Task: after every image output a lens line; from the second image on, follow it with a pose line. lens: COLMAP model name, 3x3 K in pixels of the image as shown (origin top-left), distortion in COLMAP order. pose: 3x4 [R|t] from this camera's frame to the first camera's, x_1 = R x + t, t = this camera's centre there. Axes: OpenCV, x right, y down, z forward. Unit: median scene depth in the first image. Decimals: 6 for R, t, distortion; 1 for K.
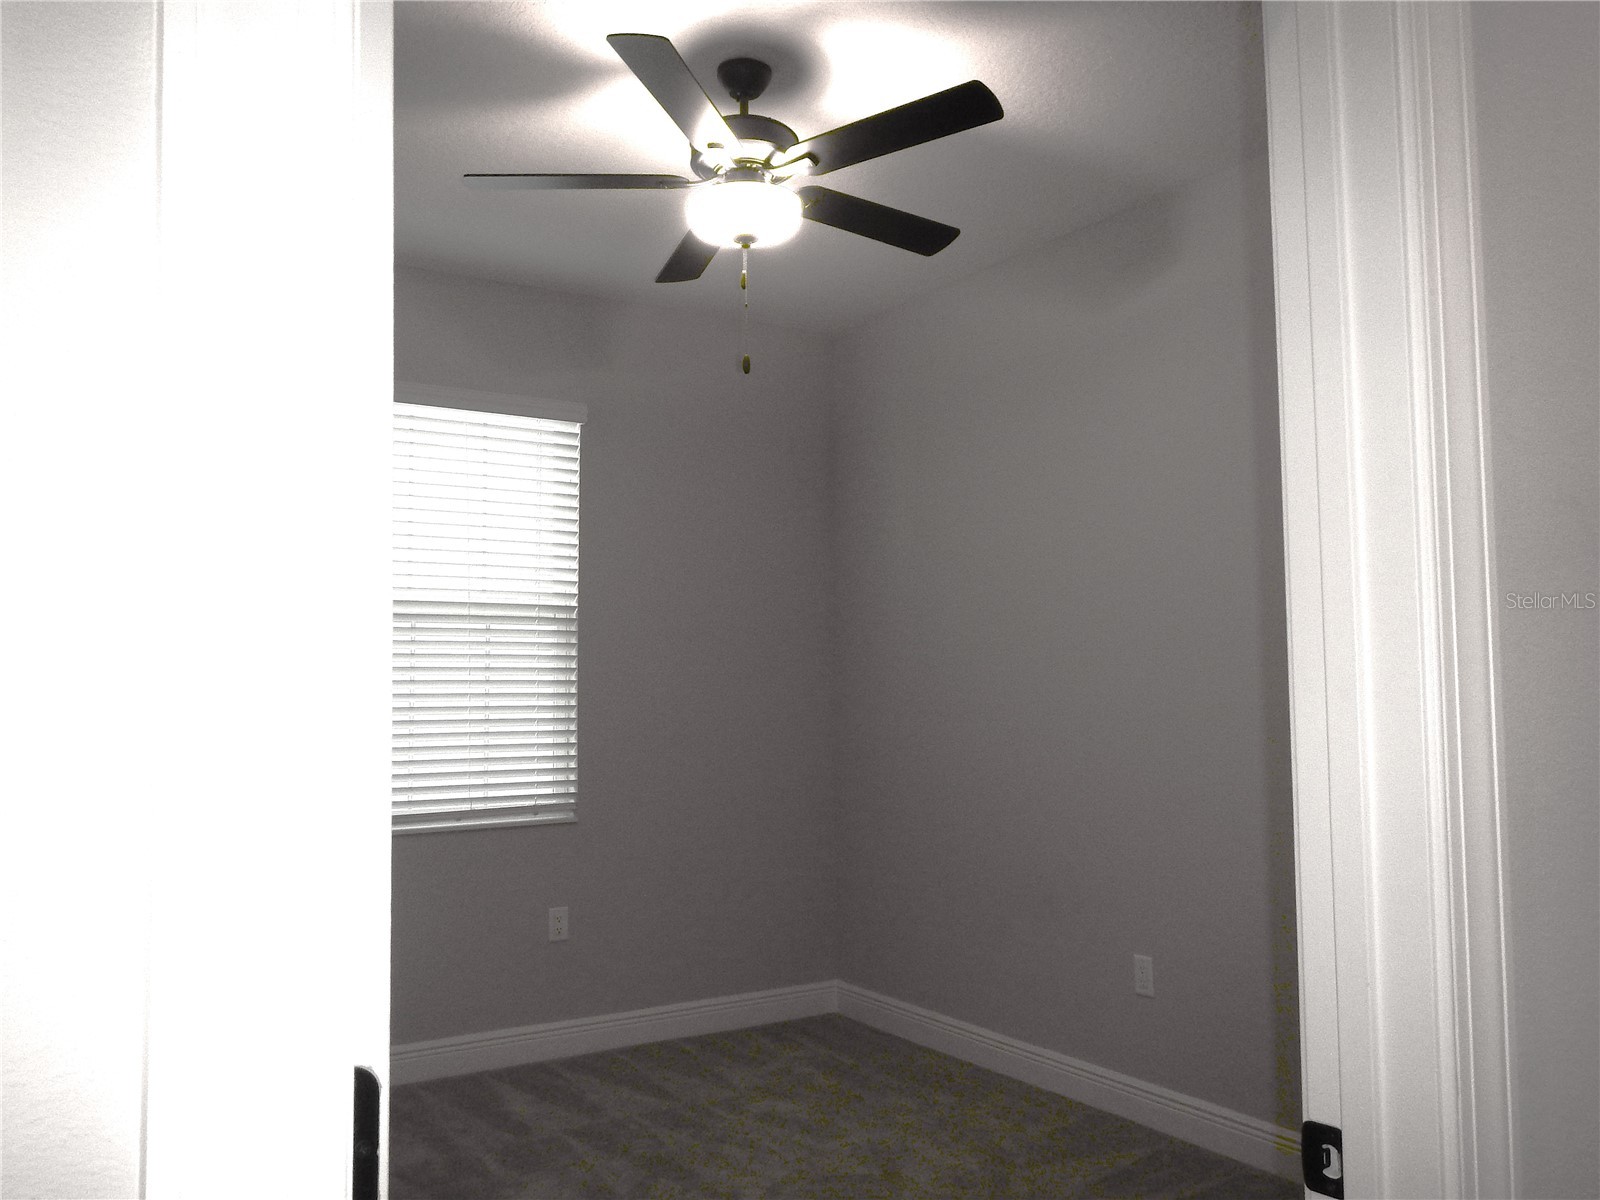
lens RADIAL K [[1331.0, 0, 800.0], [0, 1331.0, 600.0], [0, 0, 1]] dist [-0.001311, 0.004878]
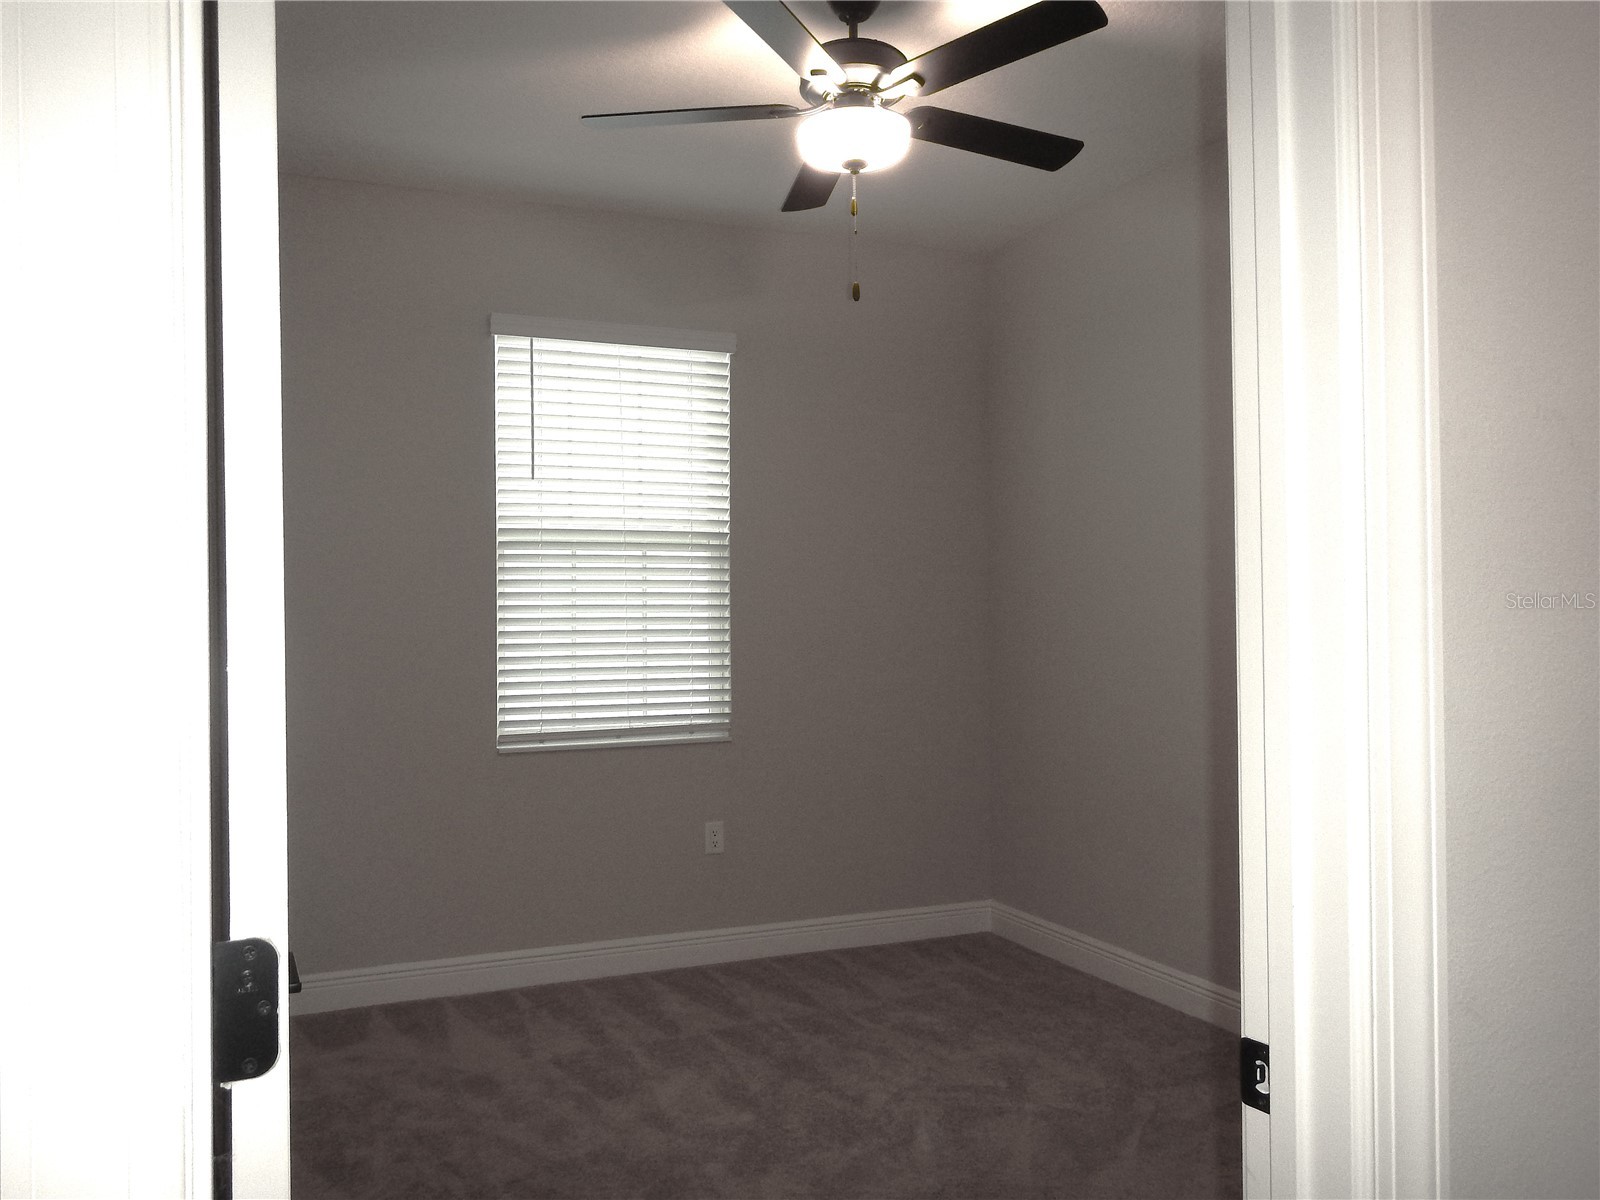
lens RADIAL K [[1331.0, 0, 800.0], [0, 1331.0, 600.0], [0, 0, 1]] dist [-0.001311, 0.004878]
pose [[0.987164, -0.002576, -0.159691, 0.056422], [0.011653, 0.998367, 0.055927, -0.000450], [0.159286, -0.057070, 0.985582, -0.009124]]
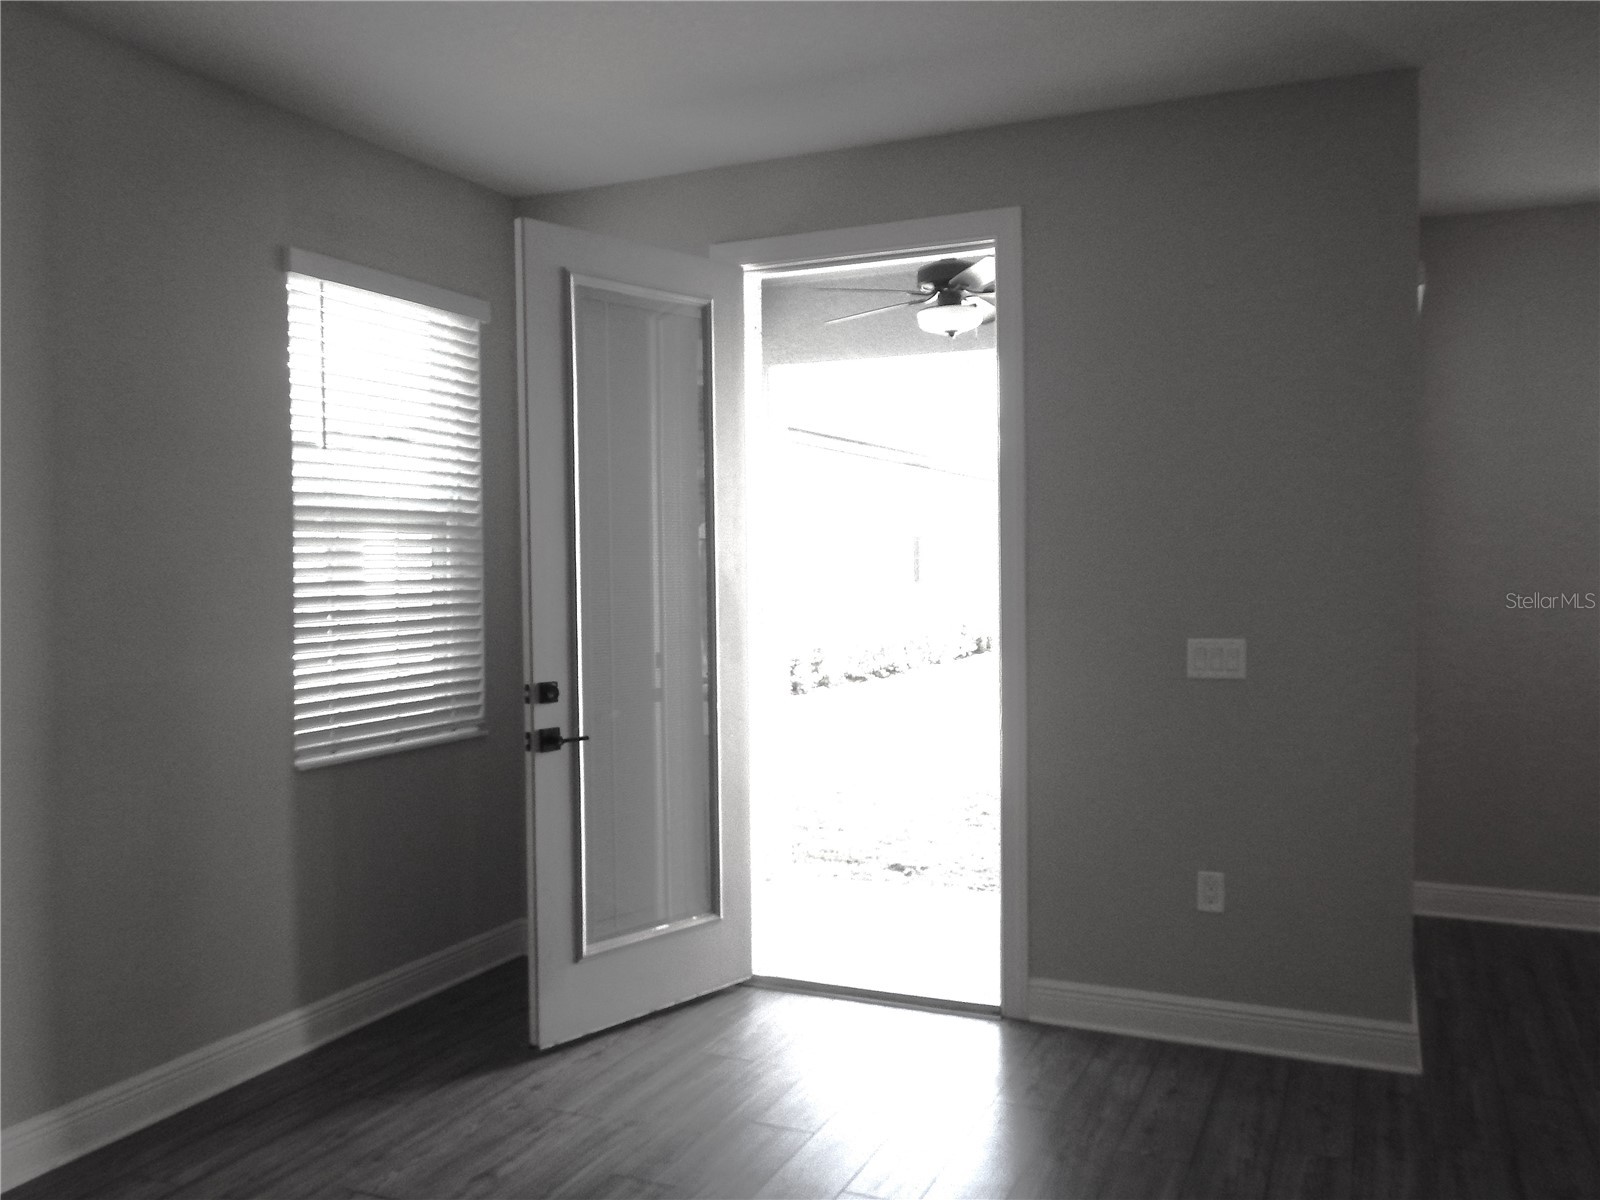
lens RADIAL K [[1331.0, 0, 800.0], [0, 1331.0, 600.0], [0, 0, 1]] dist [-0.001311, 0.004878]
pose [[0.841261, -0.018595, 0.540310, -0.549477], [-0.028395, 0.996509, 0.078506, -0.017888], [-0.539883, -0.081386, 0.837796, 0.067856]]
